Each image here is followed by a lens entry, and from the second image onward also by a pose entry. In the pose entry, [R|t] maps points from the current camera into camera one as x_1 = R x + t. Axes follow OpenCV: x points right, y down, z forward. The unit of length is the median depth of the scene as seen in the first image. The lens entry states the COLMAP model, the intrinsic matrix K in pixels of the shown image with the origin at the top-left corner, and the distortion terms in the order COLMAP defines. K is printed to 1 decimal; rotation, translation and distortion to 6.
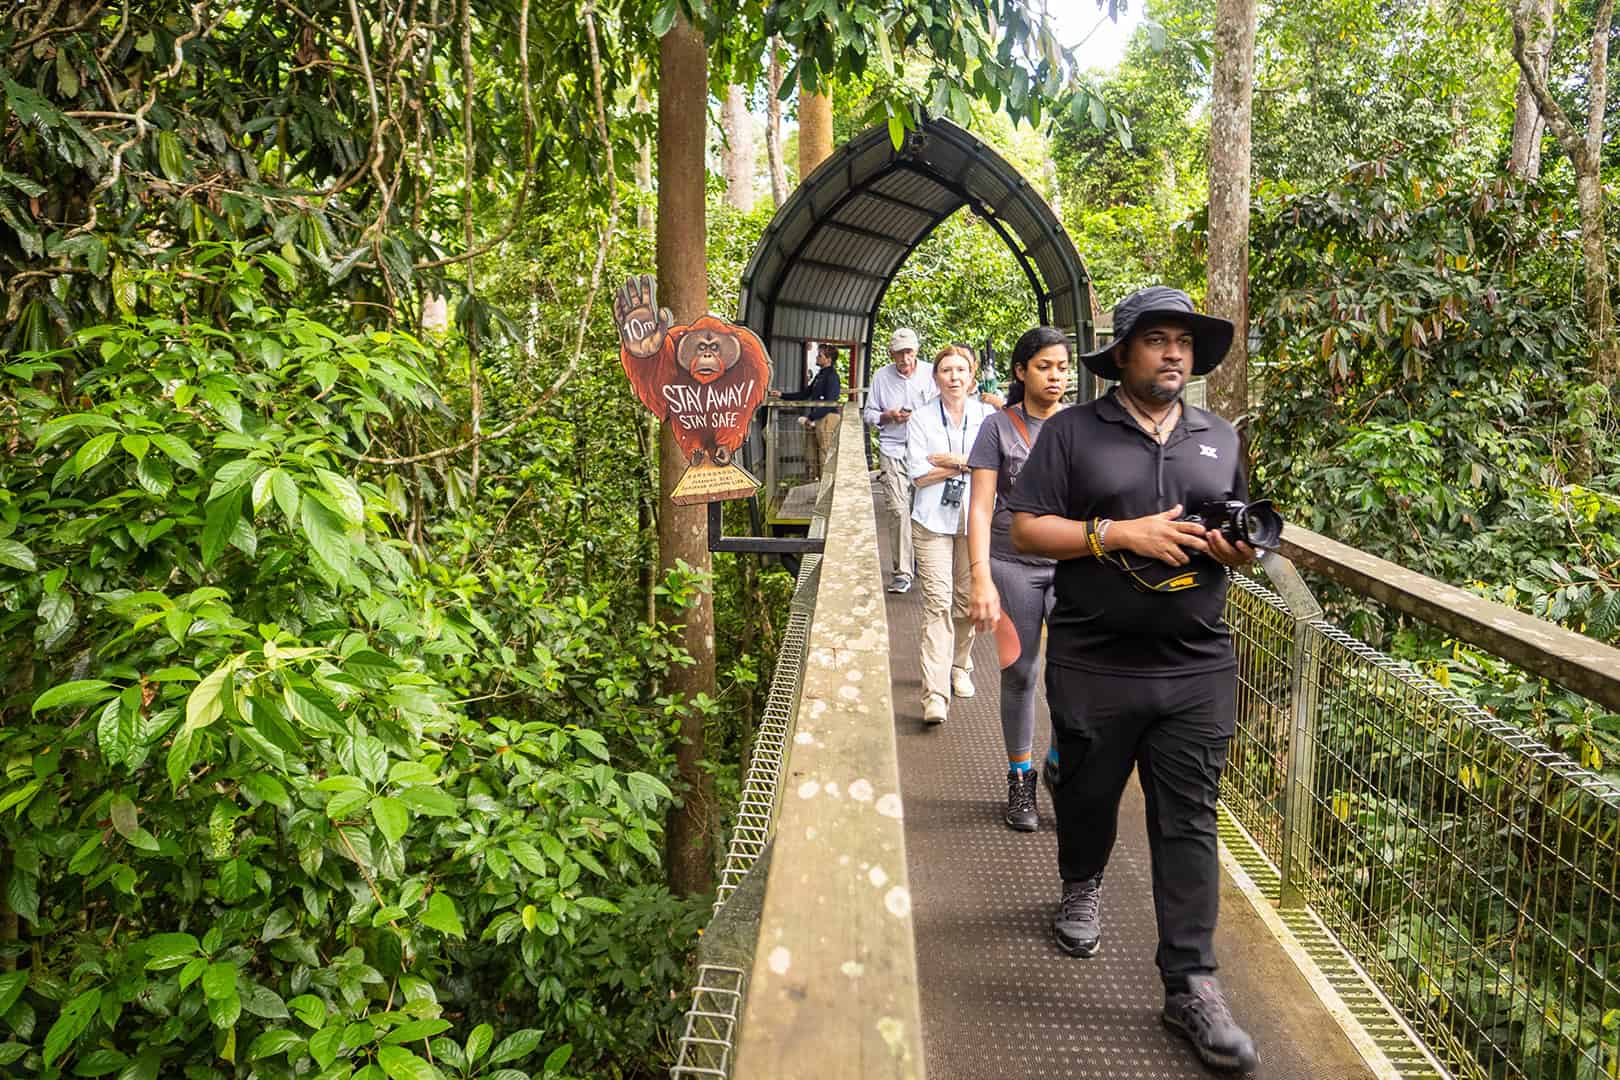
lens RADIAL K [[1133.5, 0, 809.0], [0, 1133.5, 543.6], [0, 0, 1]] dist [-0.009314, -0.007054]
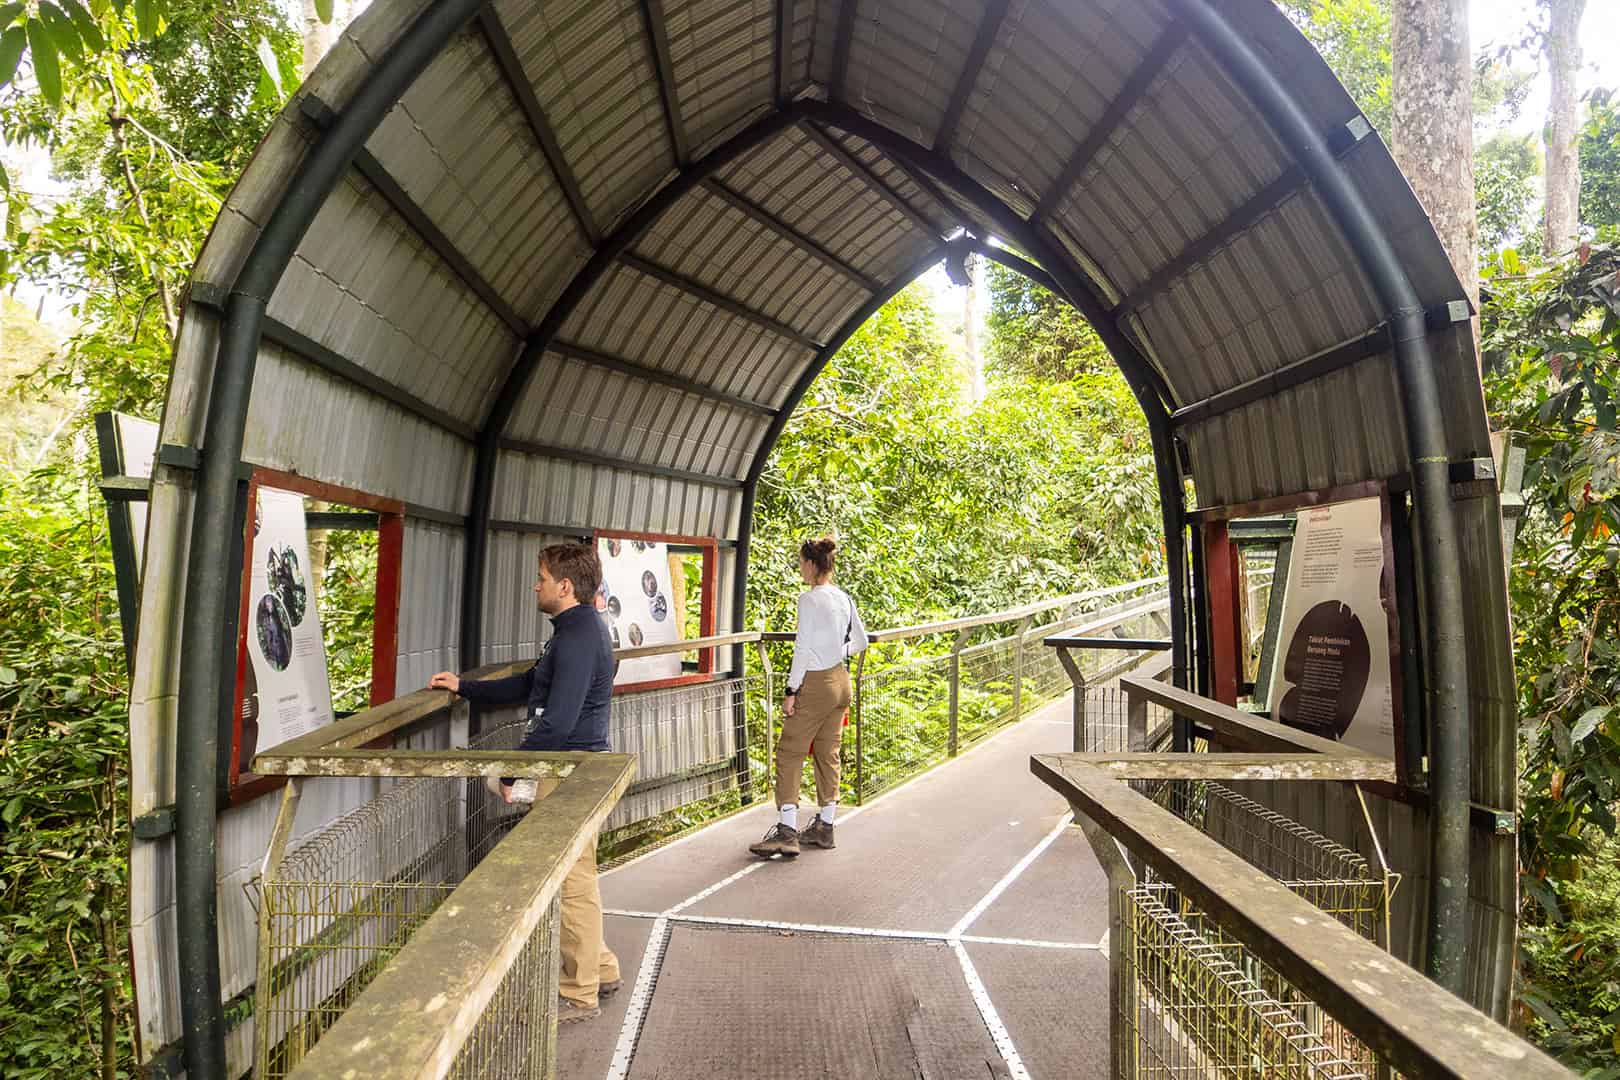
lens RADIAL K [[1133.5, 0, 810.5], [0, 1133.5, 536.6], [0, 0, 1]] dist [-0.009314, -0.007054]
pose [[0.997002, 0.001130, 0.077366, 0.043689], [0.012996, 0.983241, -0.181844, -0.088497], [-0.076275, 0.182304, 0.980279, 0.511439]]
